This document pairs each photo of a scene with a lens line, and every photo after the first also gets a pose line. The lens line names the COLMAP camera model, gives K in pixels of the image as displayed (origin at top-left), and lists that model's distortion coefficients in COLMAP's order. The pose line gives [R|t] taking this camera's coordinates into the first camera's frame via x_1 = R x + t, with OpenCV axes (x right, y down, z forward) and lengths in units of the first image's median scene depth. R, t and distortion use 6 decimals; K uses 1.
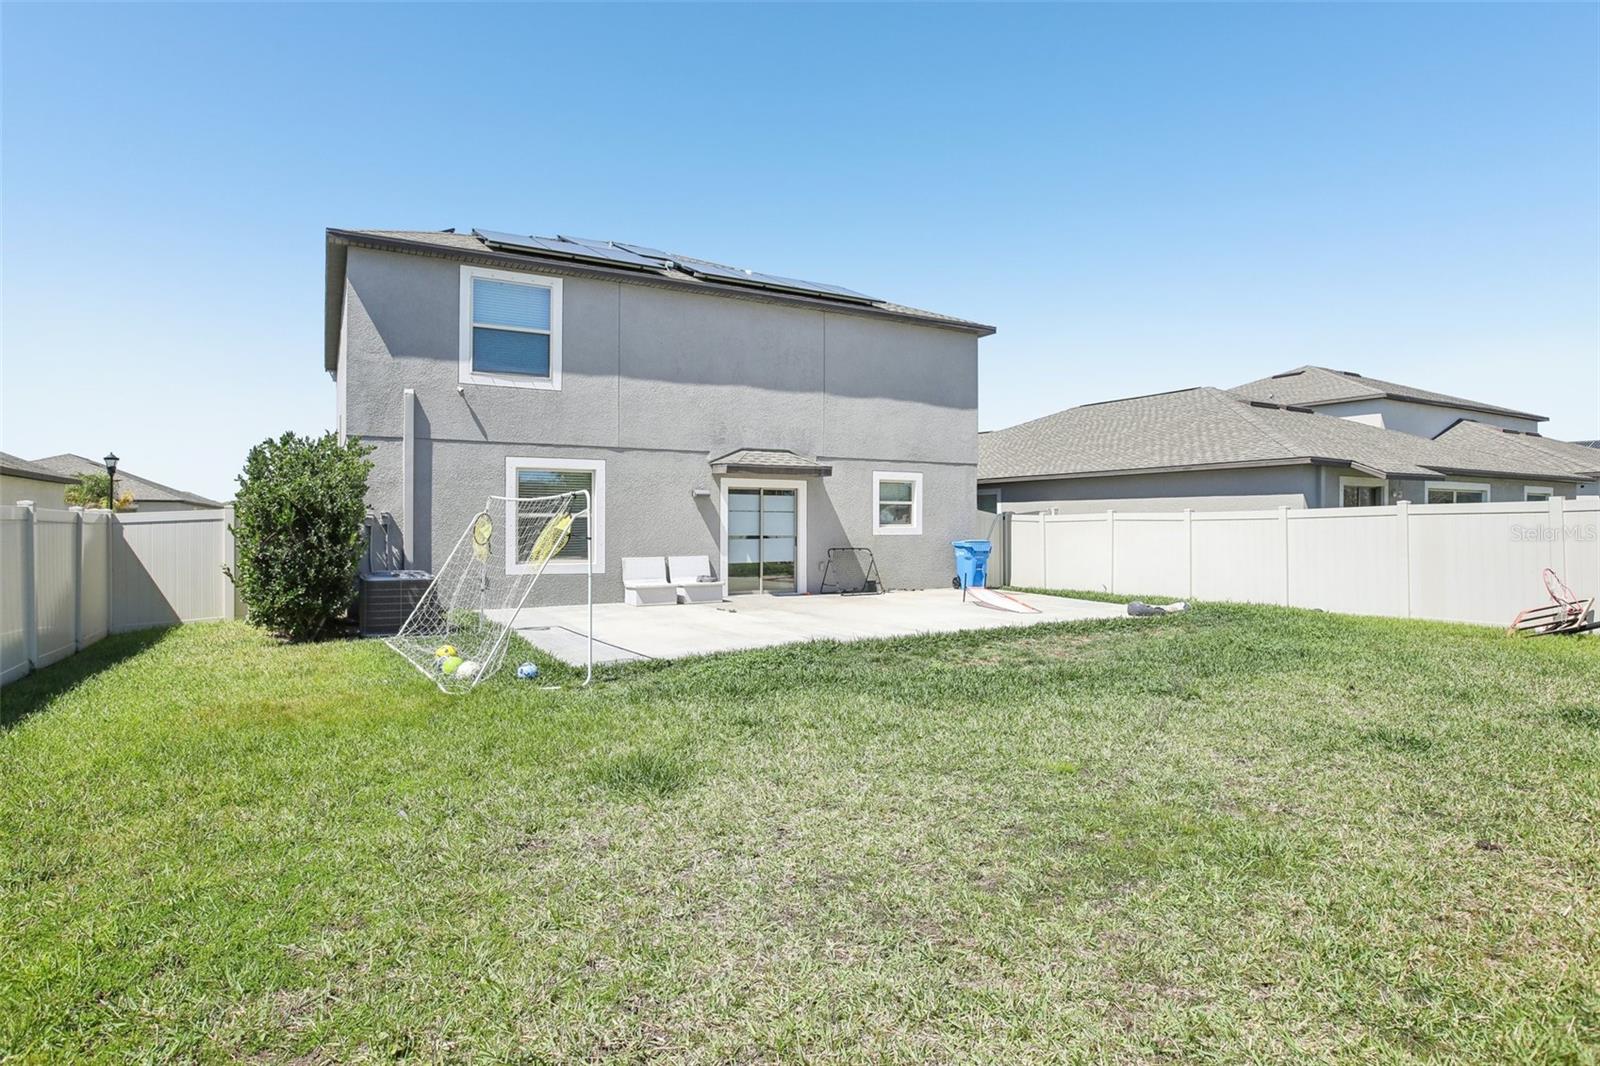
lens RADIAL K [[845.7, 0, 799.1], [0, 845.7, 532.2], [0, 0, 1]] dist [-0.043776, 0.001685]
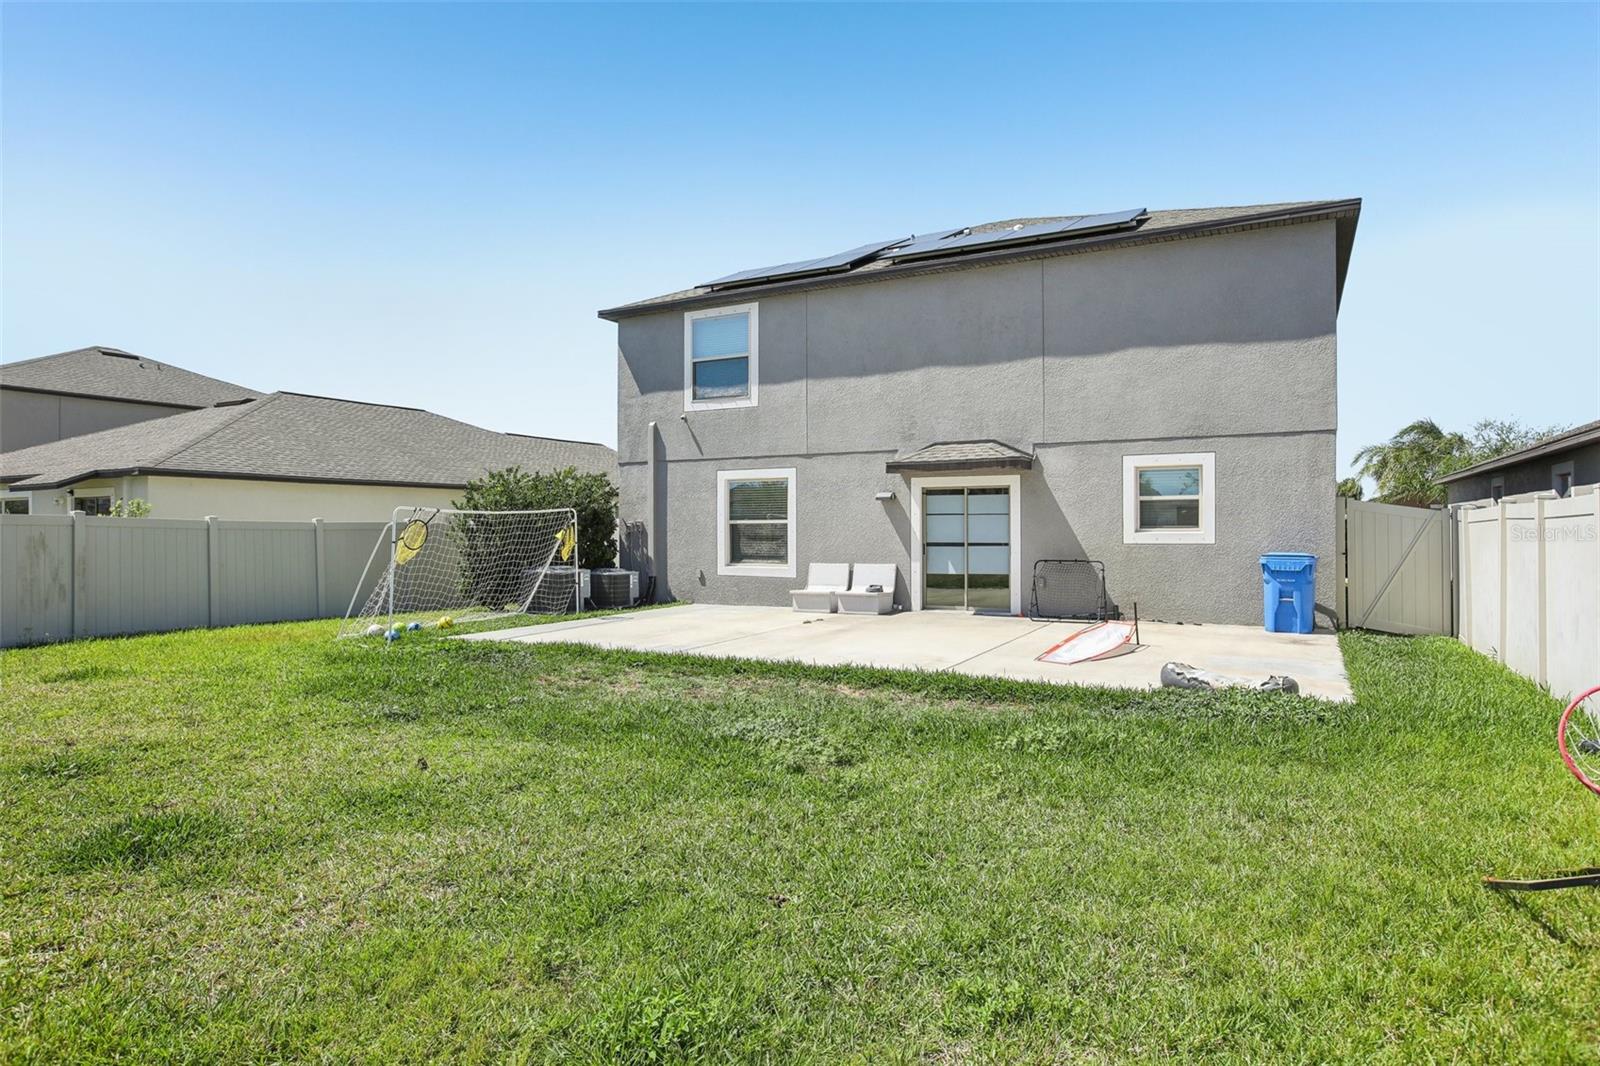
lens RADIAL K [[920.7, 0, 805.0], [0, 920.7, 530.0], [0, 0, 1]] dist [-0.034563, 0.000786]
pose [[0.534489, -0.001031, -0.845175, 0.673823], [-0.003317, 0.999989, -0.003318, -0.004927], [0.845169, 0.004576, 0.534480, 0.380412]]
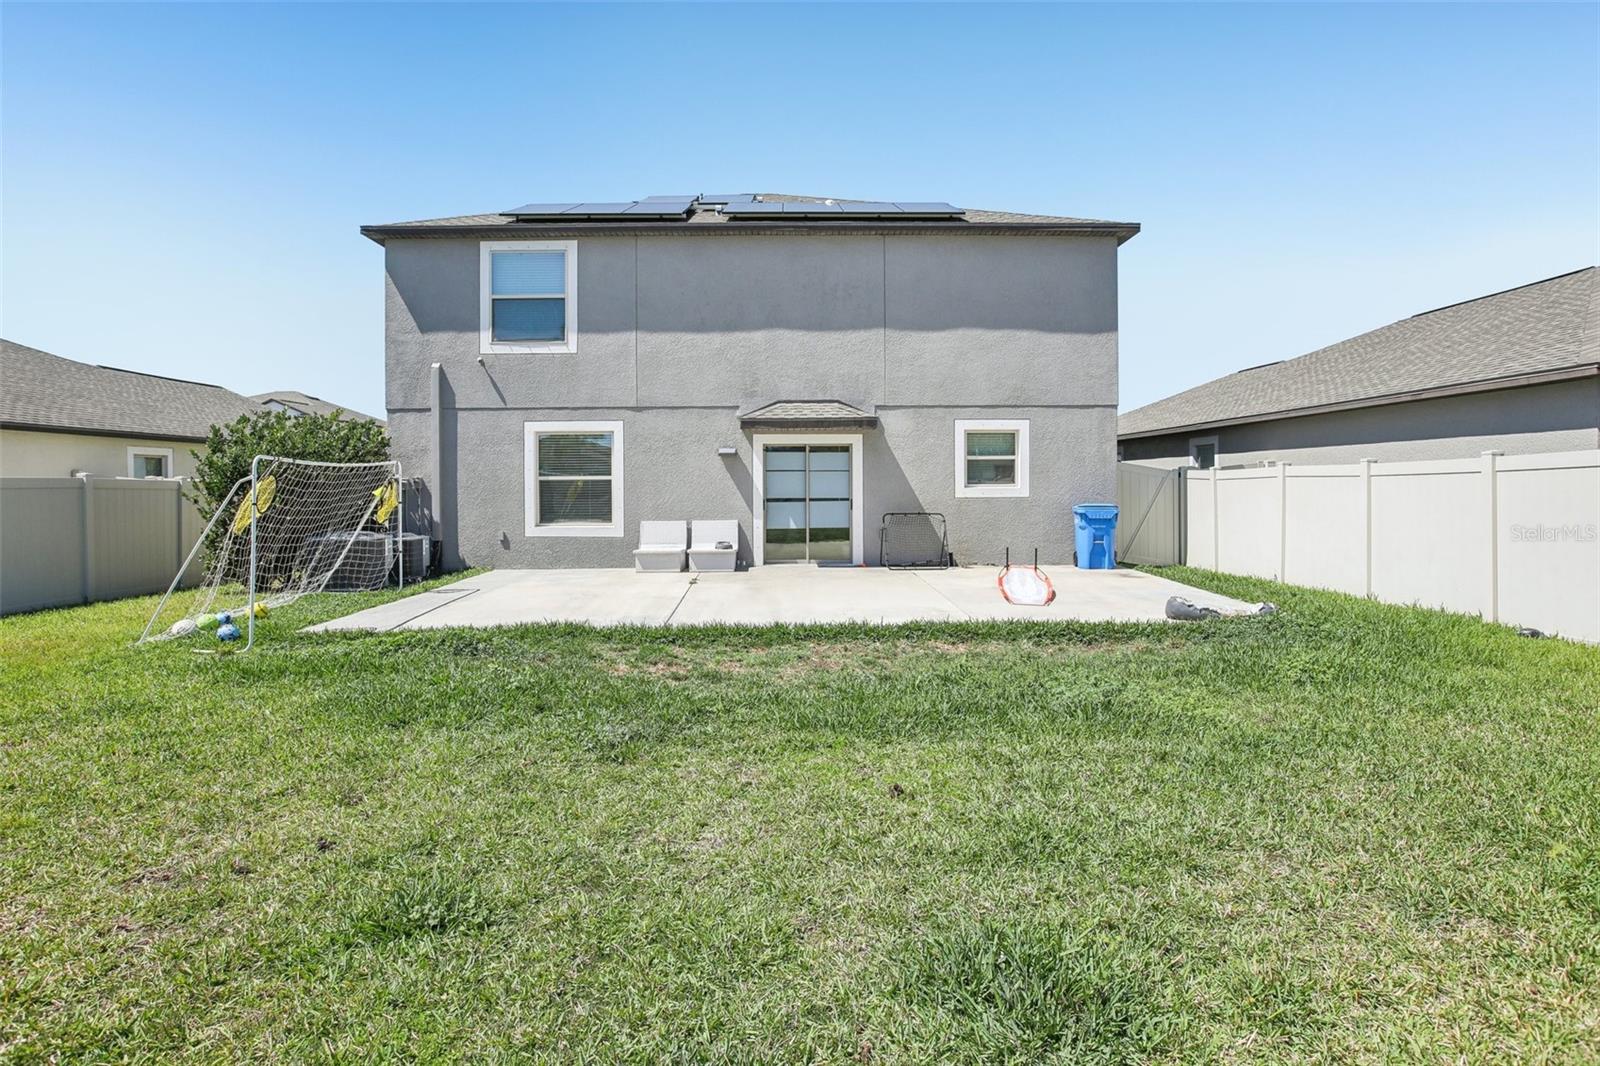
lens RADIAL K [[845.7, 0, 809.4], [0, 845.7, 499.4], [0, 0, 1]] dist [-0.043776, 0.001685]
pose [[0.877185, 0.001824, -0.480149, 0.396046], [0.001962, 0.999971, 0.007383, -0.001110], [0.480148, -0.007419, 0.877156, 0.231031]]
